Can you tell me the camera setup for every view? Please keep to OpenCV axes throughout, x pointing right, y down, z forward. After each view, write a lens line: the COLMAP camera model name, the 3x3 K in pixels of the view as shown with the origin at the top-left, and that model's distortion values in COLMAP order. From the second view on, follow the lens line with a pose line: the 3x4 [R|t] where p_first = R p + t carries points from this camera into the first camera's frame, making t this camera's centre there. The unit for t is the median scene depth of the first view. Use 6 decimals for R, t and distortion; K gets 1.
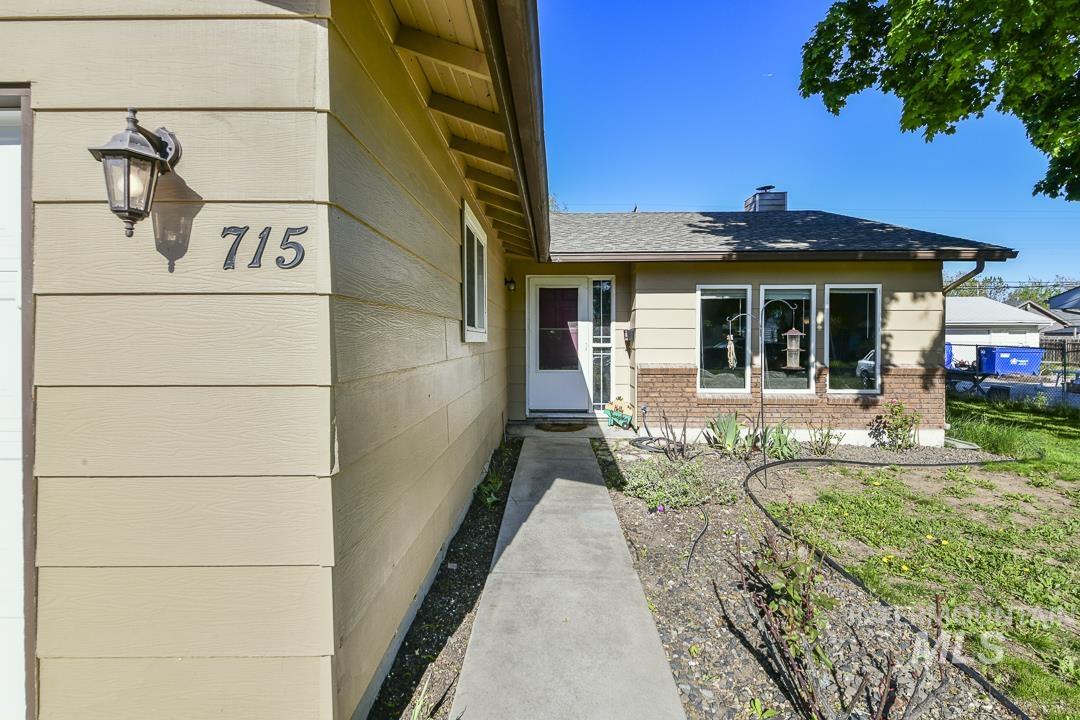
lens RADIAL K [[552.7, 0, 550.7], [0, 552.7, 356.4], [0, 0, 1]] dist [0.001529, 0.000957]
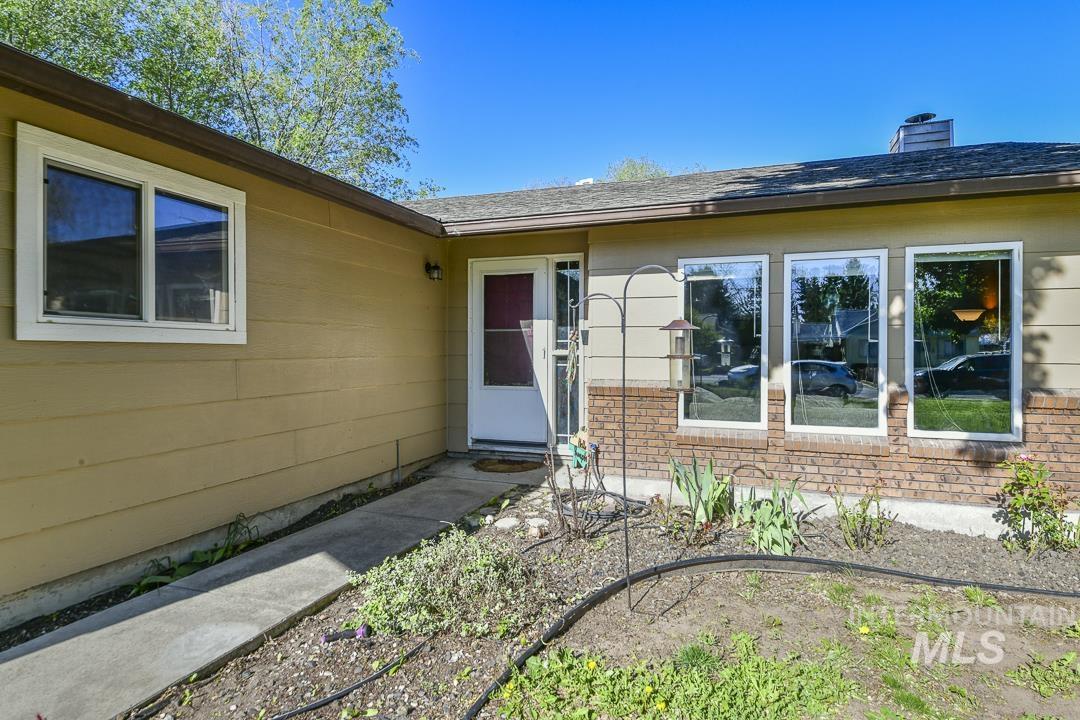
lens RADIAL K [[605.3, 0, 567.2], [0, 605.3, 358.1], [0, 0, 1]] dist [0.016810, -0.006116]
pose [[0.944858, 0.005795, -0.327430, 0.370494], [-0.011970, 0.999786, -0.016848, -0.000110], [0.327262, 0.019838, 0.944725, 0.286296]]
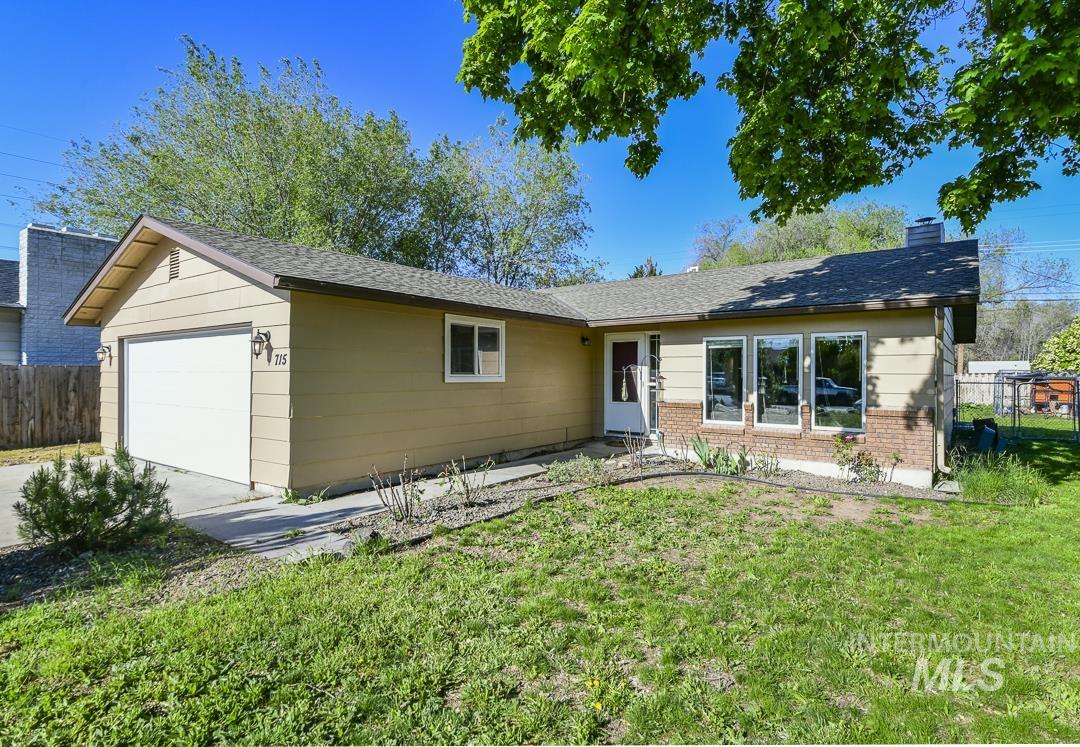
lens RADIAL K [[589.8, 0, 577.8], [0, 589.8, 373.7], [0, 0, 1]] dist [-0.020917, 0.000067]
pose [[0.810540, 0.000881, -0.585682, 0.813392], [-0.018875, 0.999519, -0.024619, -0.007536], [0.585379, 0.031009, 0.810167, -0.254629]]
